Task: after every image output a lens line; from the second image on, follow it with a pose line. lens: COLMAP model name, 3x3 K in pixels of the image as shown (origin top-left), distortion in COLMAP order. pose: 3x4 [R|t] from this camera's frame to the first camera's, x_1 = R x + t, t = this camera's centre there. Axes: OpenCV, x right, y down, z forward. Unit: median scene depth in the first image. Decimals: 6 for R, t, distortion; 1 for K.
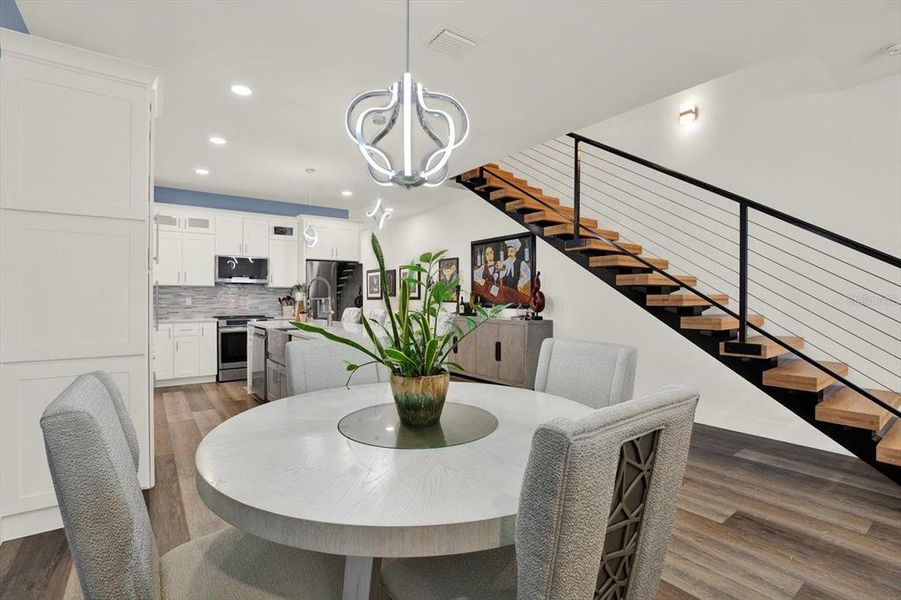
lens RADIAL K [[427.7, 0, 449.2], [0, 427.7, 297.7], [0, 0, 1]] dist [-0.035334, 0.000807]
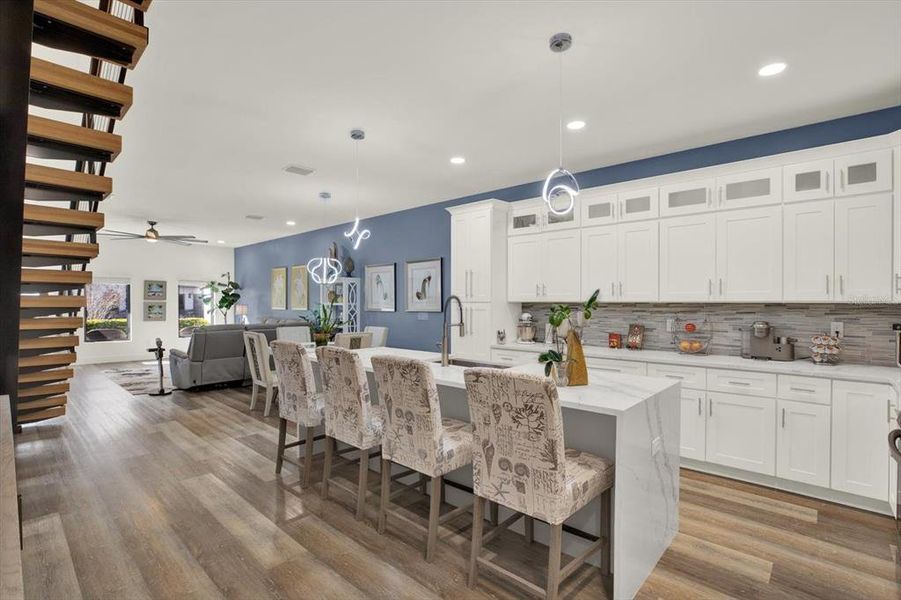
lens RADIAL K [[420.2, 0, 451.7], [0, 420.2, 303.6], [0, 0, 1]] dist [-0.041737, 0.000021]
pose [[-0.982154, -0.007037, -0.187947, -0.114624], [-0.006523, 0.999973, -0.003355, -0.020357], [0.187966, -0.002069, -0.982173, 1.185718]]
